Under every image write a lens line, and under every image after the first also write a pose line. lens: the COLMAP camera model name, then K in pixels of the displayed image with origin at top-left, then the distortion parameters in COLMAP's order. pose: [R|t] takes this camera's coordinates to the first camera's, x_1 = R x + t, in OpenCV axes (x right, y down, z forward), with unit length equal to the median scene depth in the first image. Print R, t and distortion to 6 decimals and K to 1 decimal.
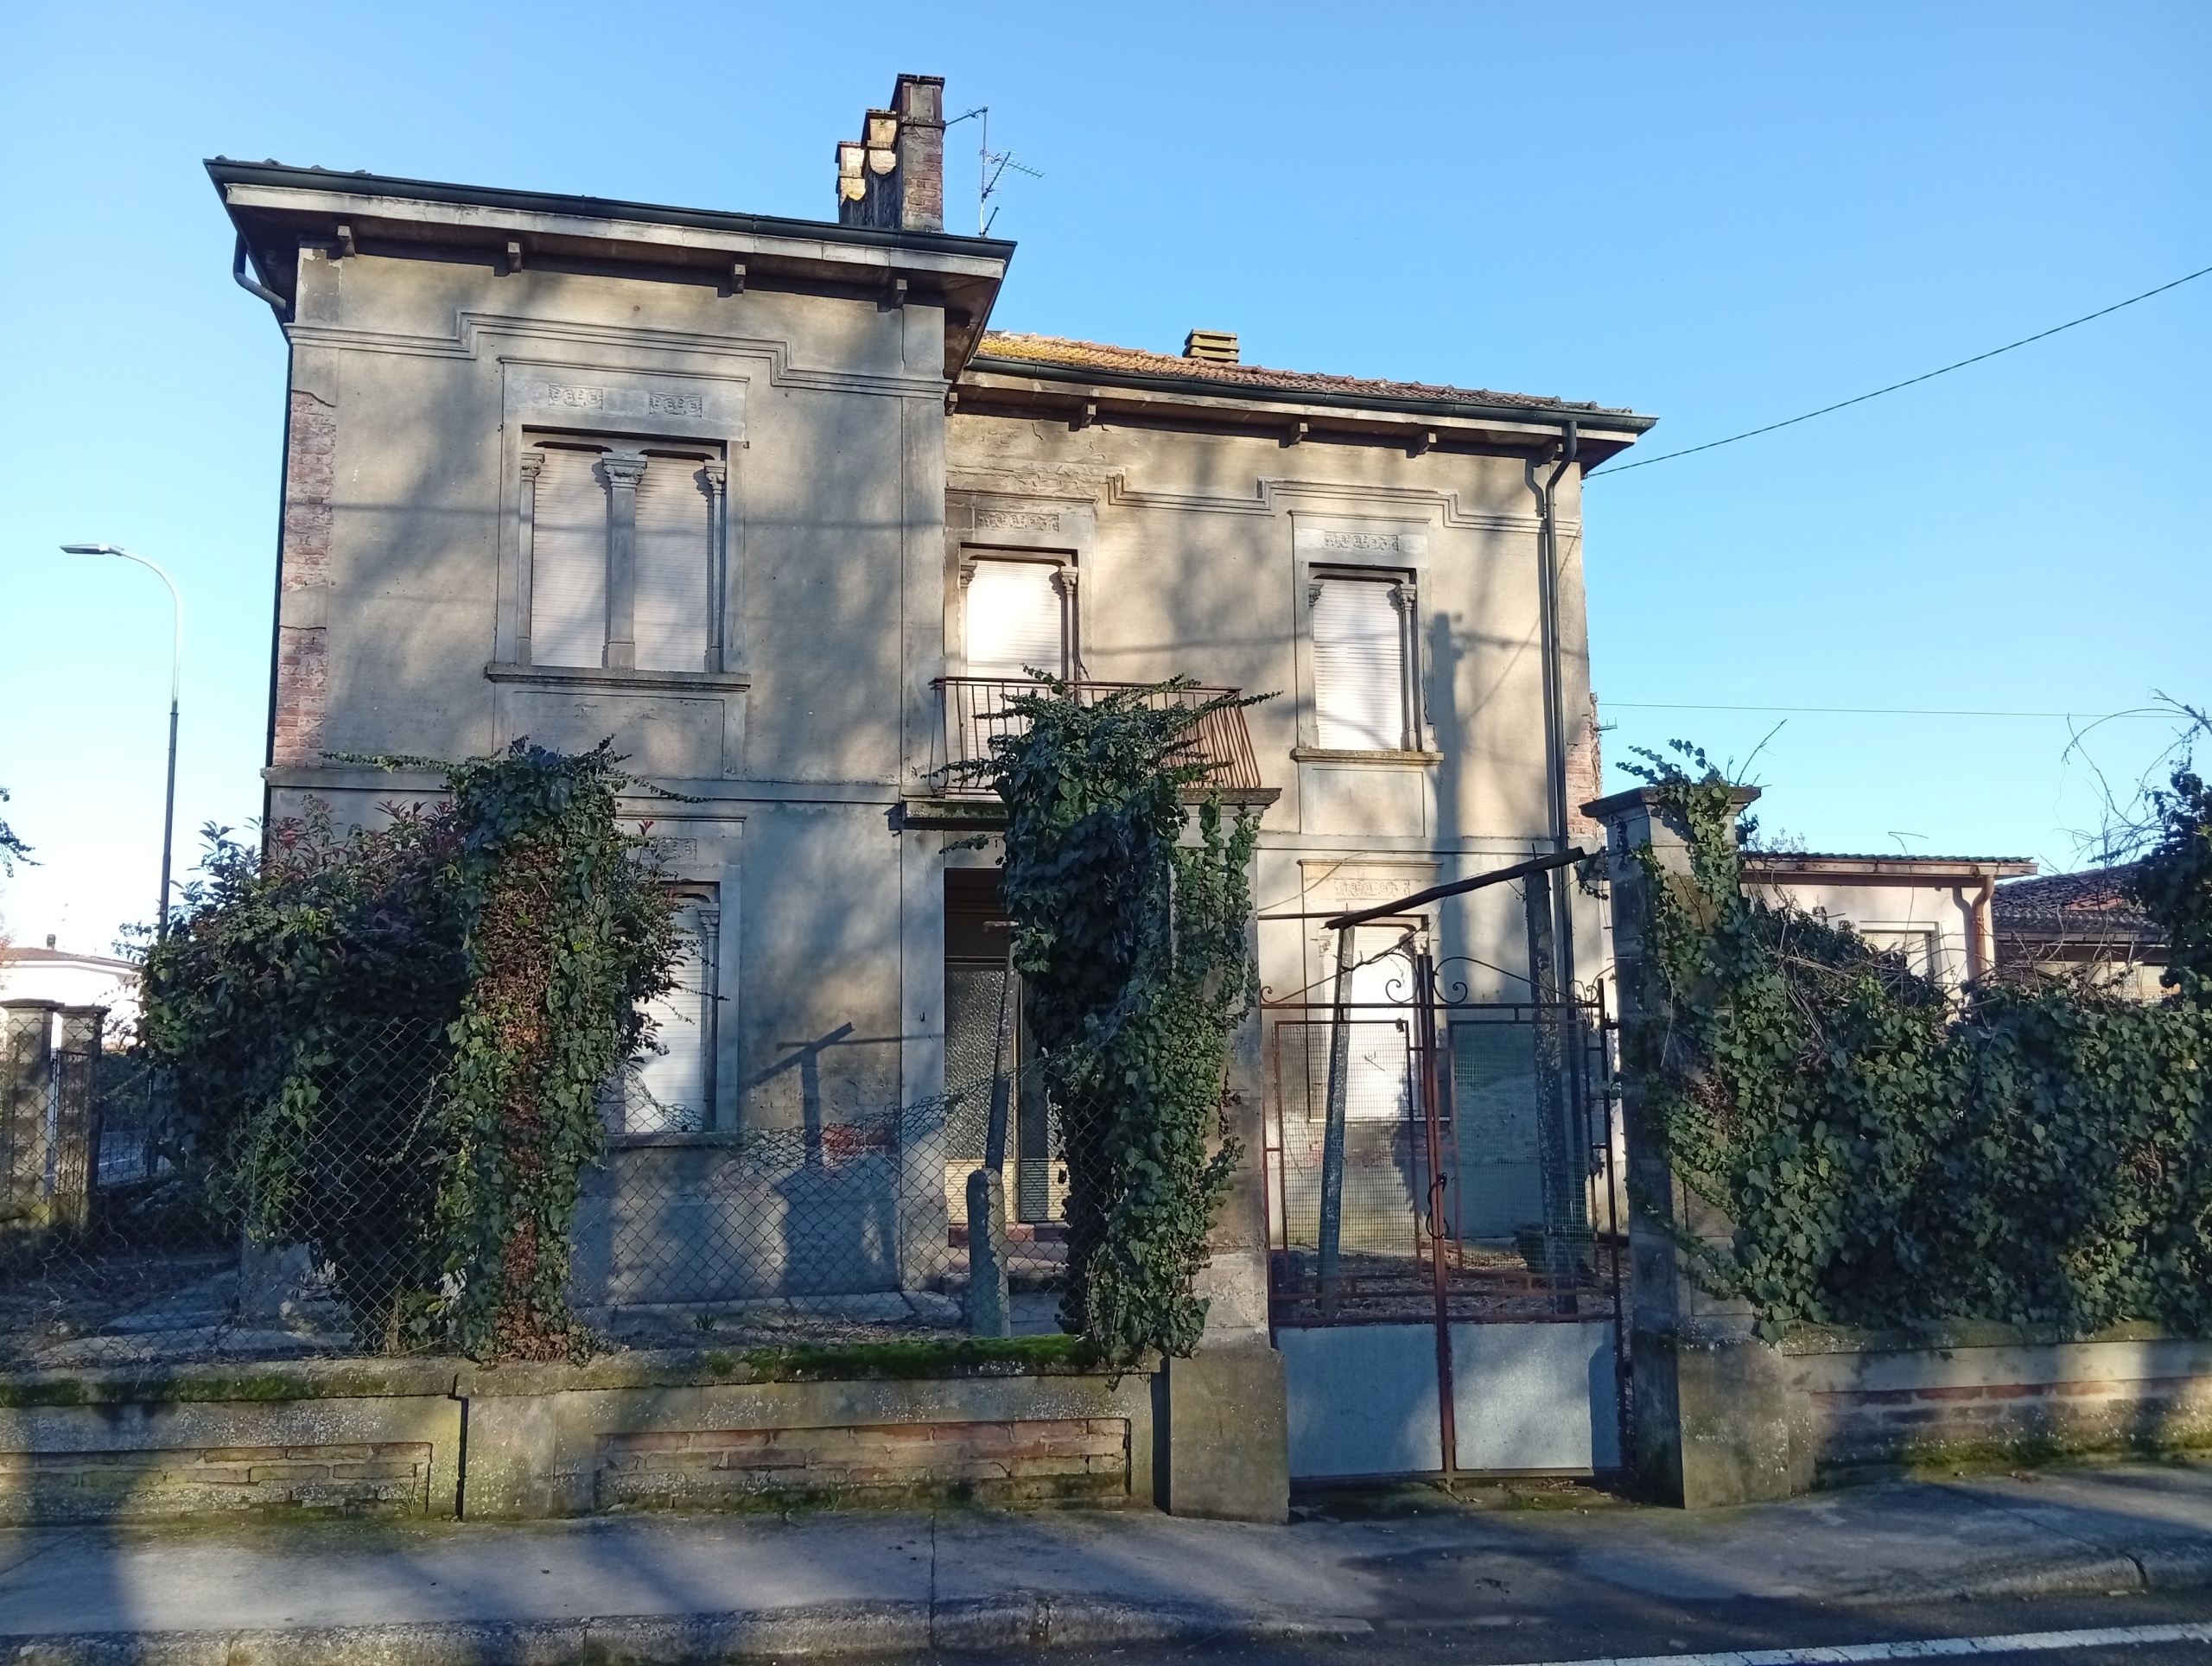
lens RADIAL K [[1822.3, 0, 1106.0], [0, 1822.3, 833.0], [0, 0, 1]] dist [0.053452, -0.123350]
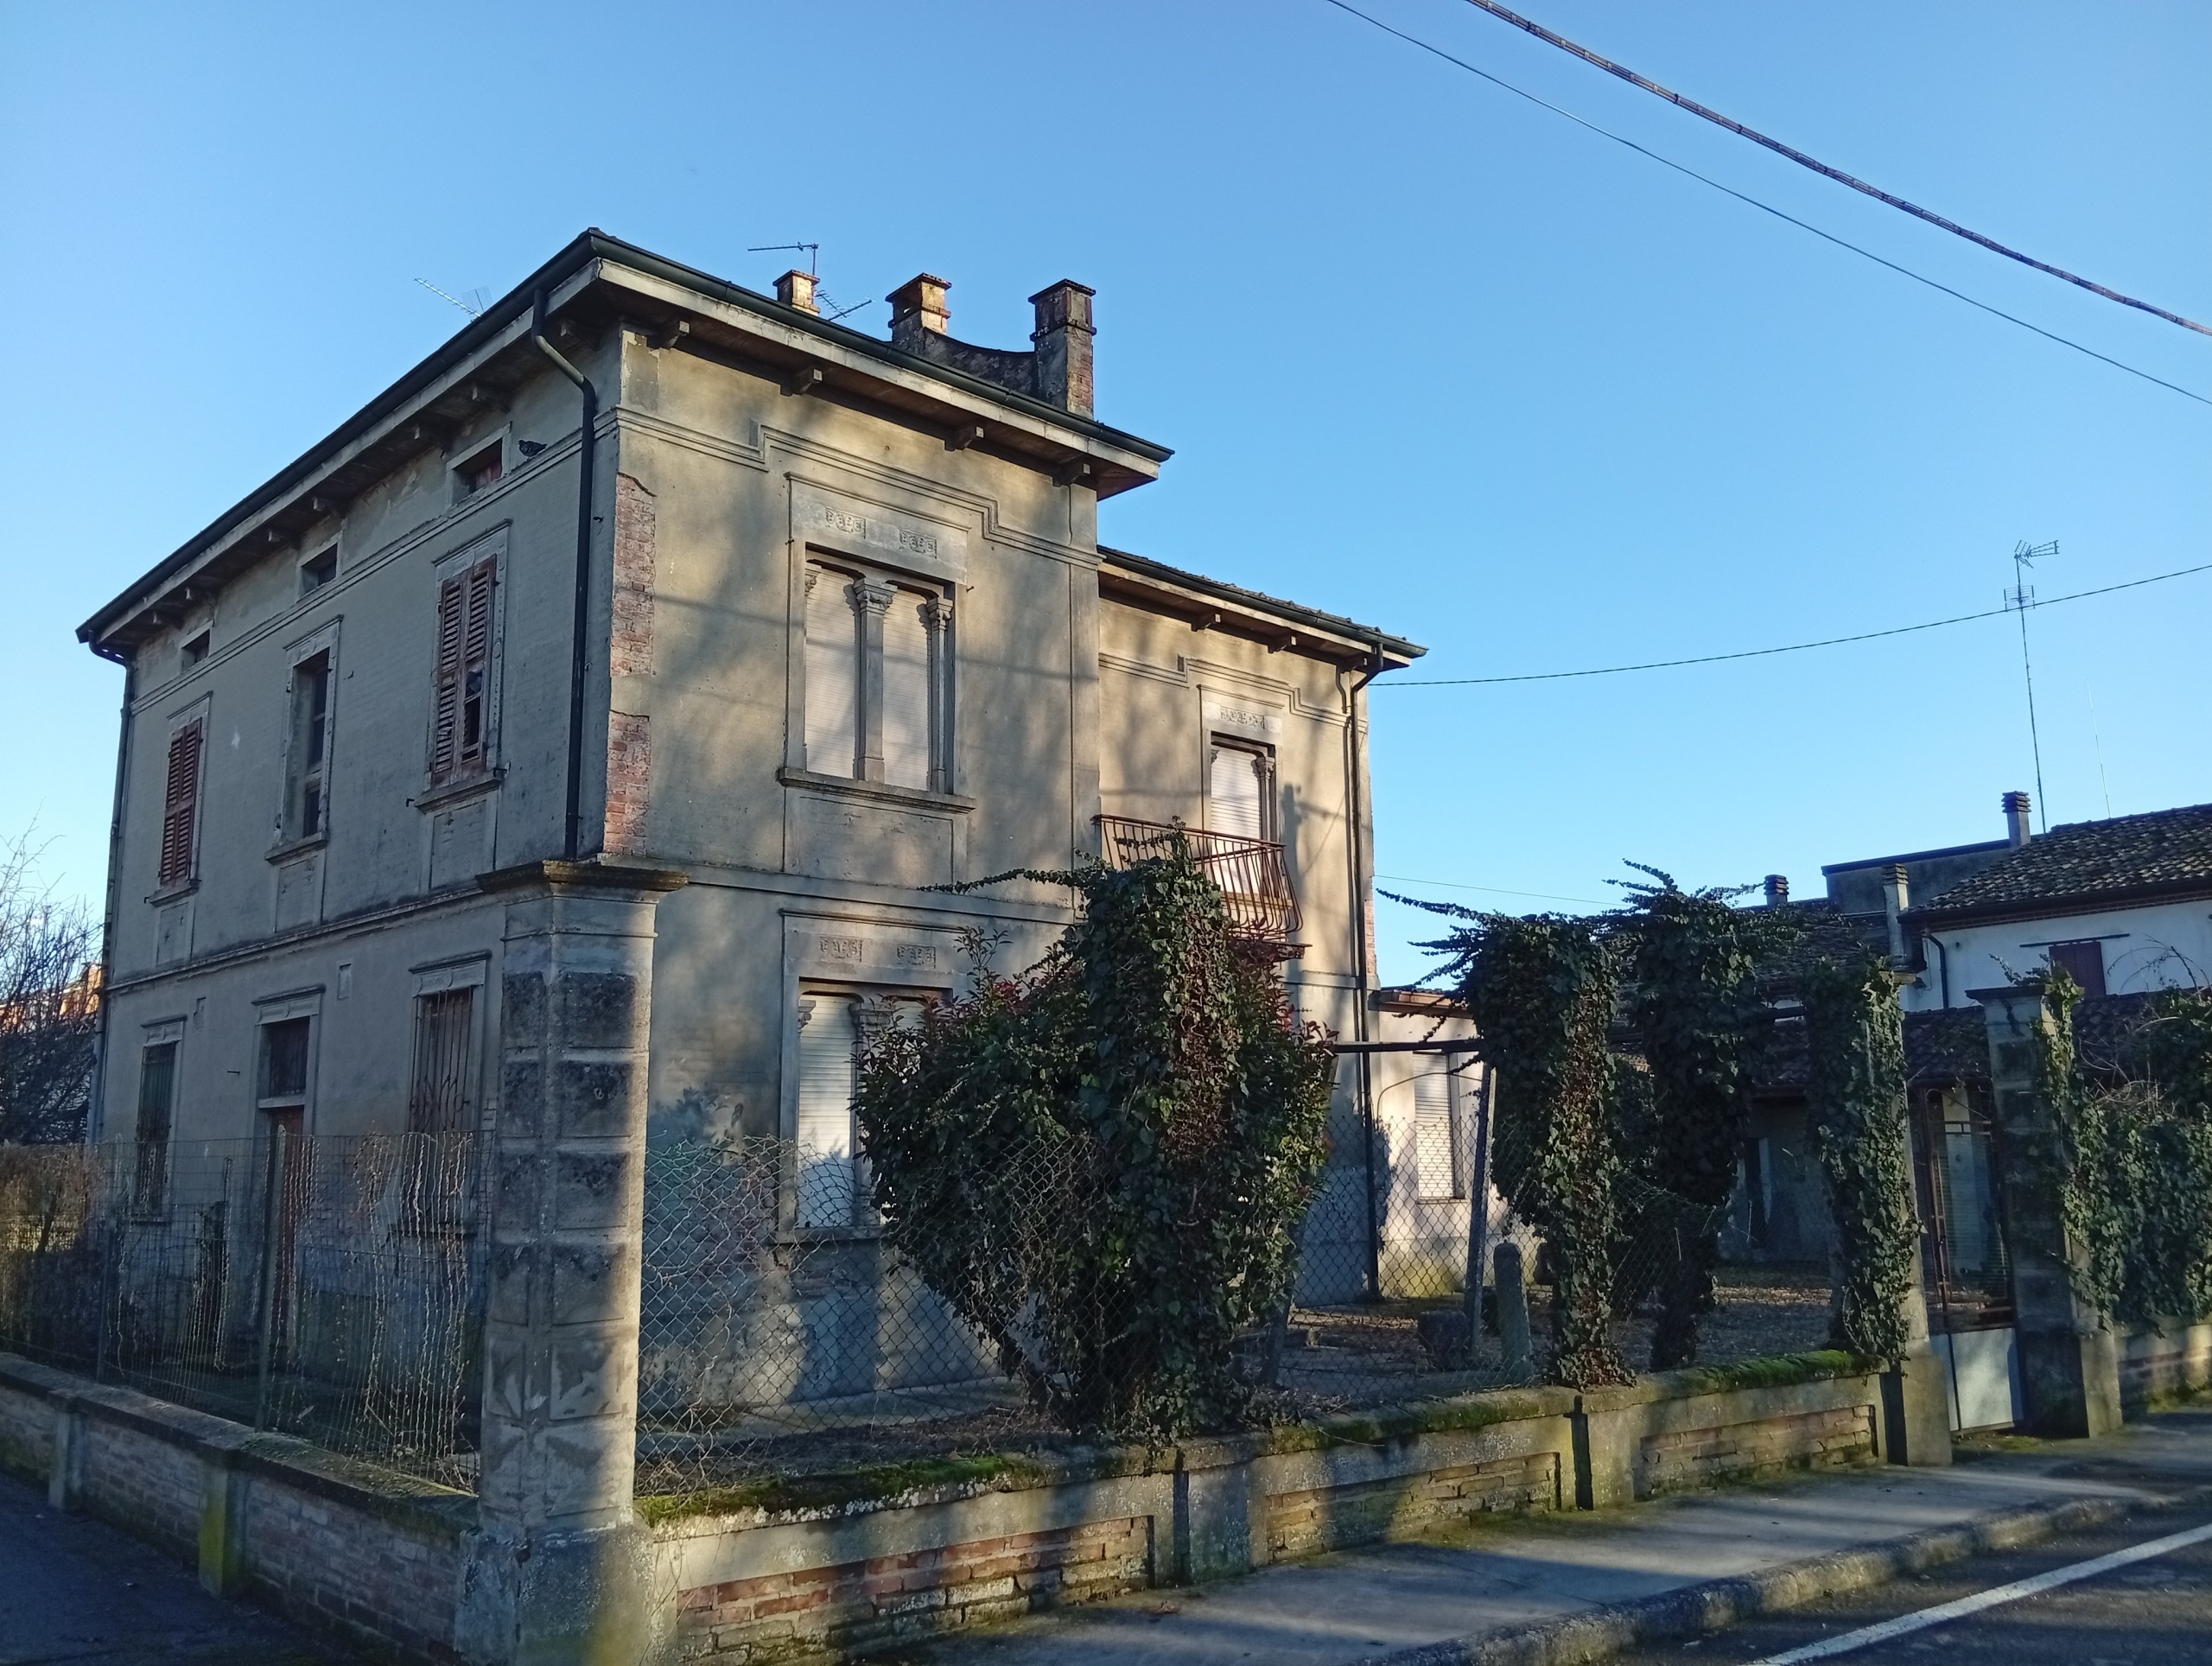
lens RADIAL K [[1846.5, 0, 1106.0], [0, 1846.5, 833.0], [0, 0, 1]] dist [0.083162, -0.188278]
pose [[0.863078, 0.089718, 0.497038, -0.671432], [-0.064422, 0.995614, -0.067849, 0.003156], [-0.500945, 0.026539, 0.865072, 0.004457]]
